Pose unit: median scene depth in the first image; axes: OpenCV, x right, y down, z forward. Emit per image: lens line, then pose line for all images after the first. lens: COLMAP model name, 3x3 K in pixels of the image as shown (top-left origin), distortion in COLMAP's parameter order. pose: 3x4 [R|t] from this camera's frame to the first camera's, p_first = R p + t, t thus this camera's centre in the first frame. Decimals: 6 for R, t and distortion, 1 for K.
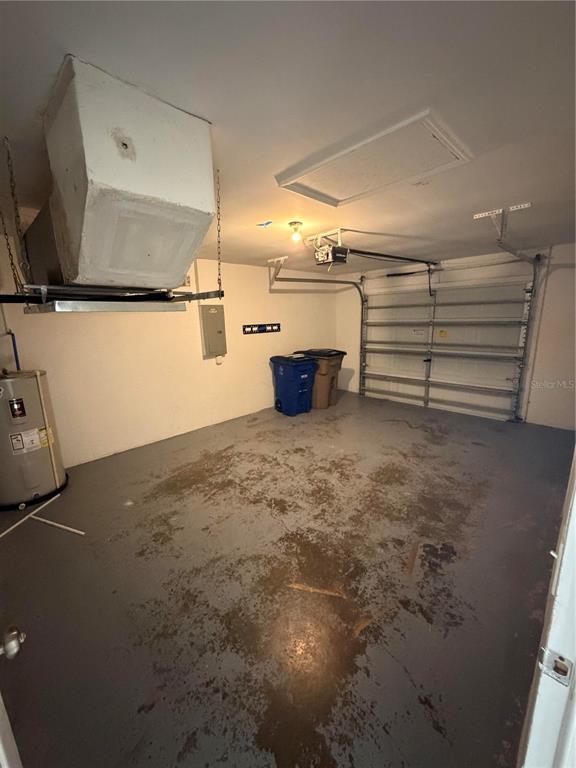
lens RADIAL K [[307.3, 0, 285.3], [0, 307.3, 382.8], [0, 0, 1]] dist [0.000094, 0.000844]
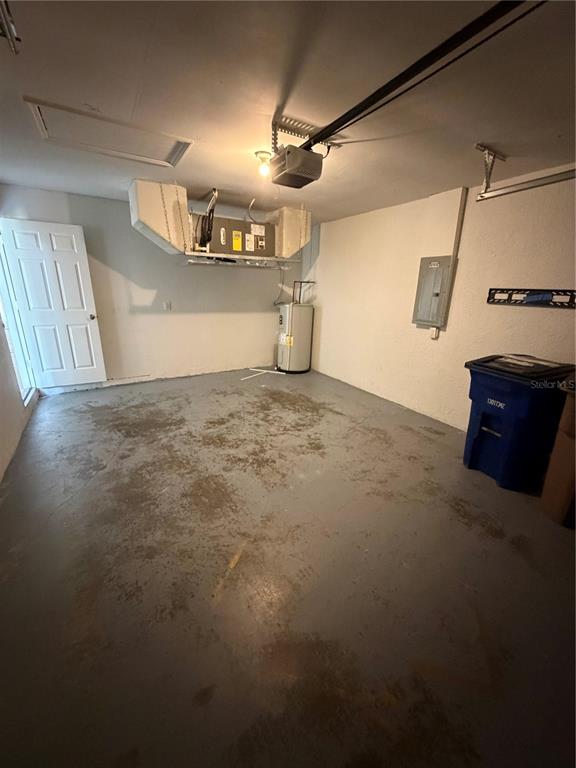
lens RADIAL K [[307.3, 0, 286.7], [0, 307.3, 380.3], [0, 0, 1]] dist [0.000094, 0.000844]
pose [[-0.233577, 0.309174, -0.921875, 0.863259], [-0.228332, 0.904148, 0.361082, -0.231773], [0.945149, 0.294834, -0.140594, 1.175145]]
